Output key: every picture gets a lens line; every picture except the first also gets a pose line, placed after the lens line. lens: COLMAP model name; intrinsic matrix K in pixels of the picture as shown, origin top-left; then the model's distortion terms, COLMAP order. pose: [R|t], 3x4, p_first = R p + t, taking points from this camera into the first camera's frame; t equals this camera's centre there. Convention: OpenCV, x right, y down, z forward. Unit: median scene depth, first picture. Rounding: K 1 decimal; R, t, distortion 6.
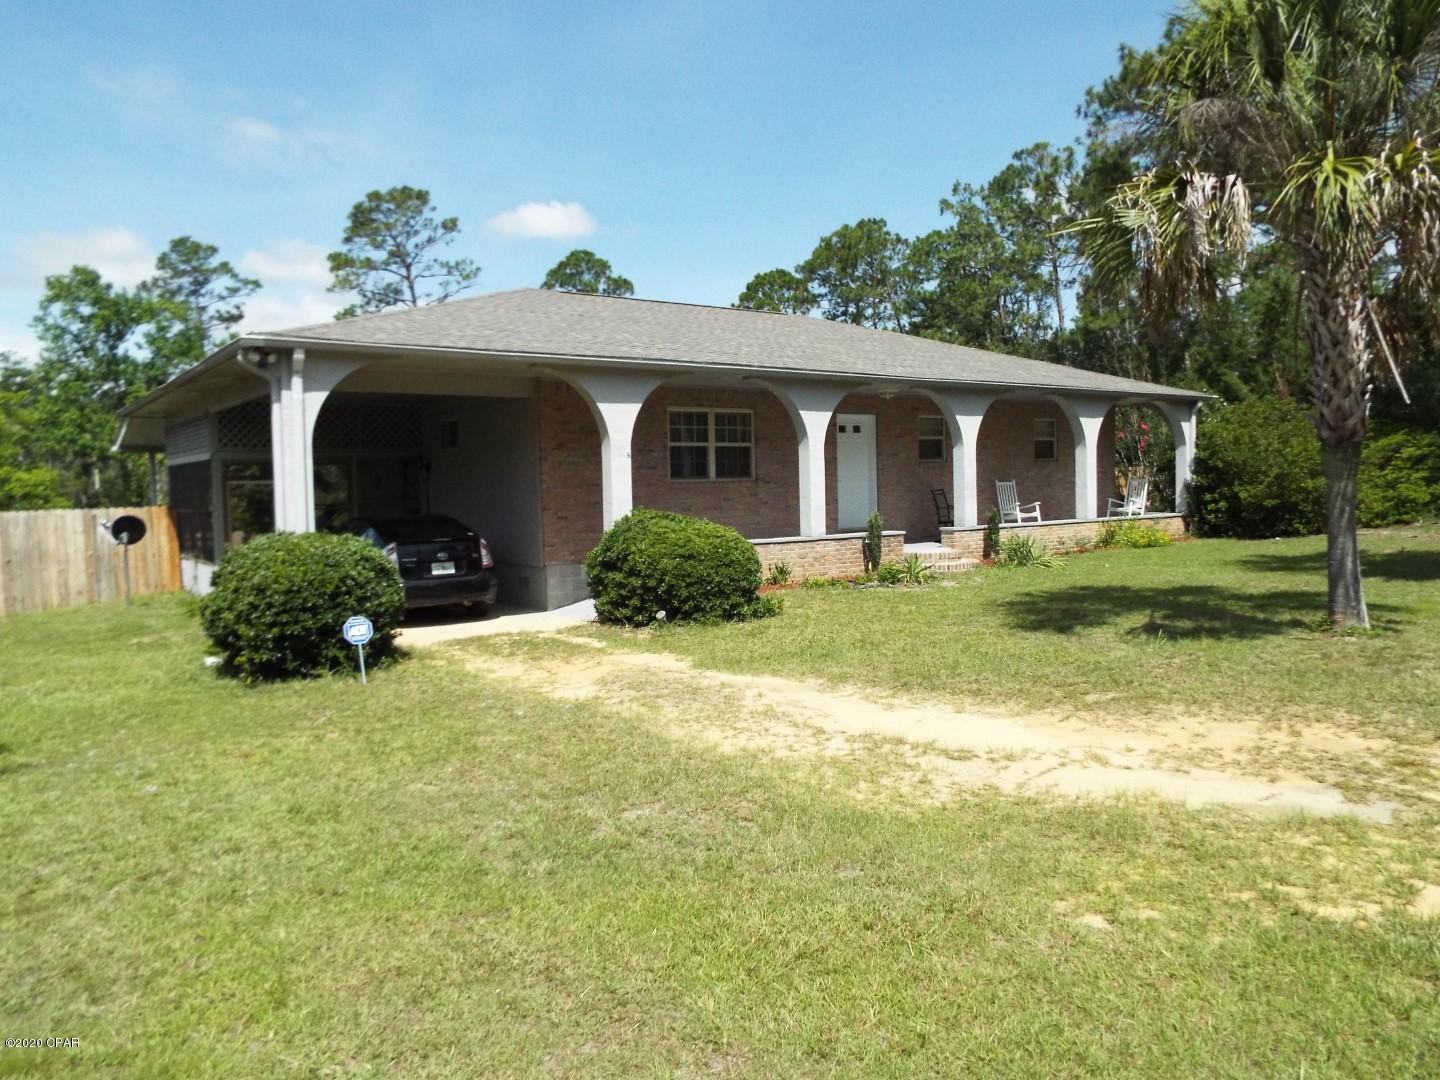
lens RADIAL K [[1048.4, 0, 723.7], [0, 1048.4, 535.4], [0, 0, 1]] dist [-0.003977, 0.006487]
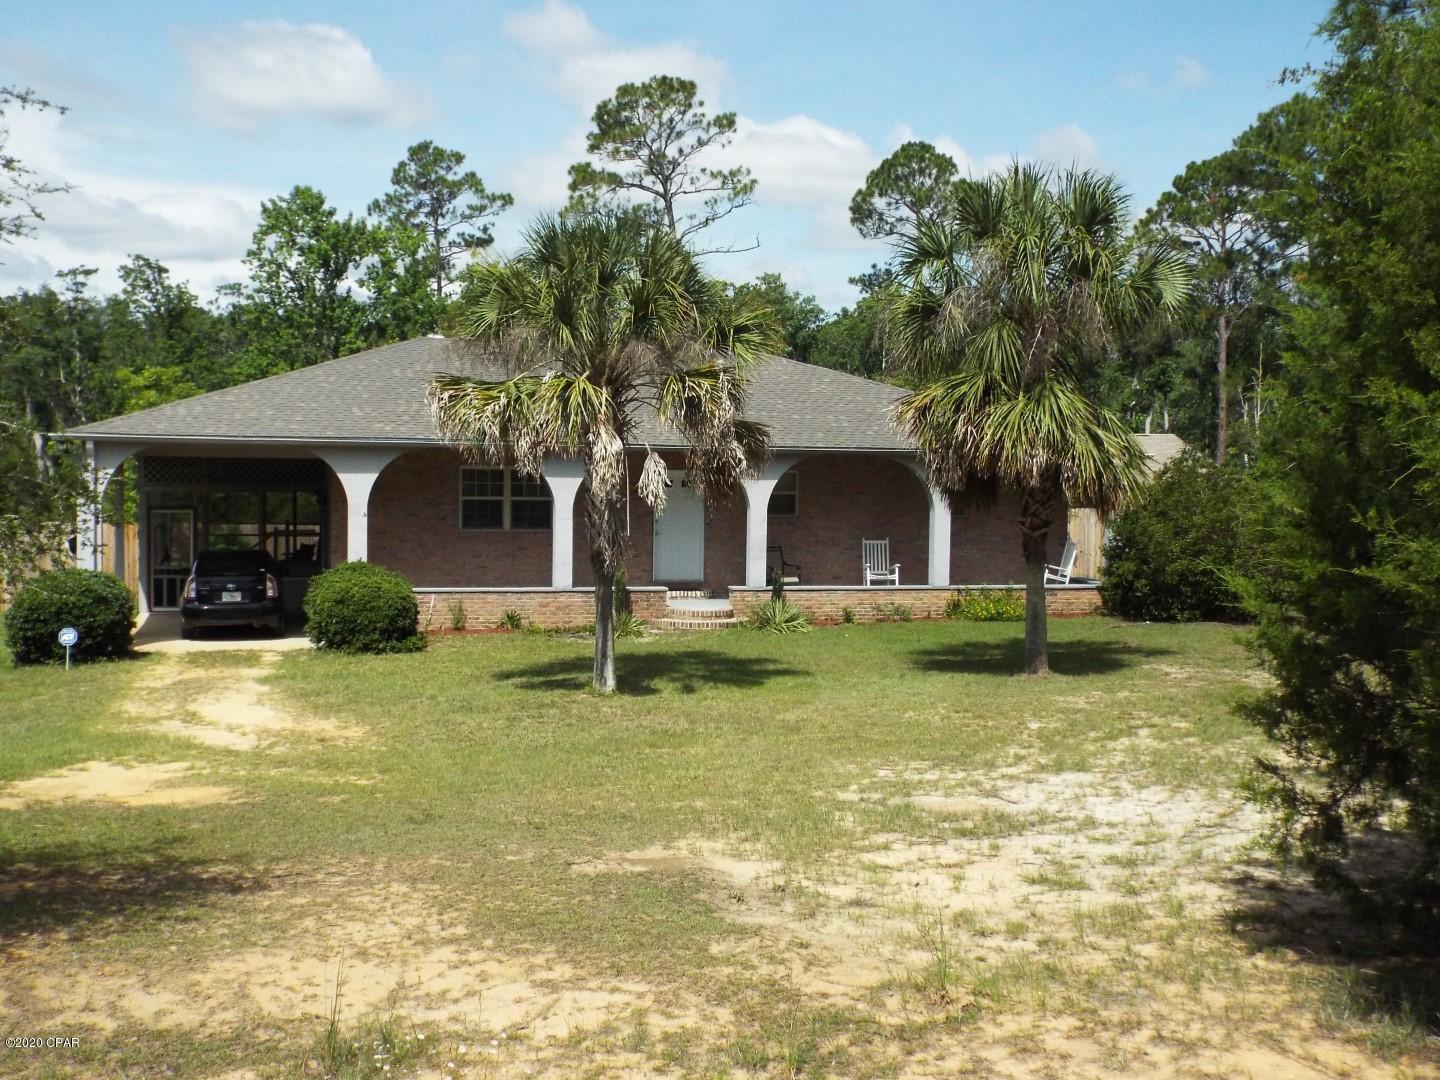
lens RADIAL K [[1718.7, 0, 714.5], [0, 1718.7, 532.8], [0, 0, 1]] dist [0.089511, 0.000000]
pose [[0.927164, 0.054616, -0.370654, 0.208182], [-0.053278, 0.998484, 0.013857, -0.021034], [0.370849, 0.006900, 0.928667, -0.146244]]
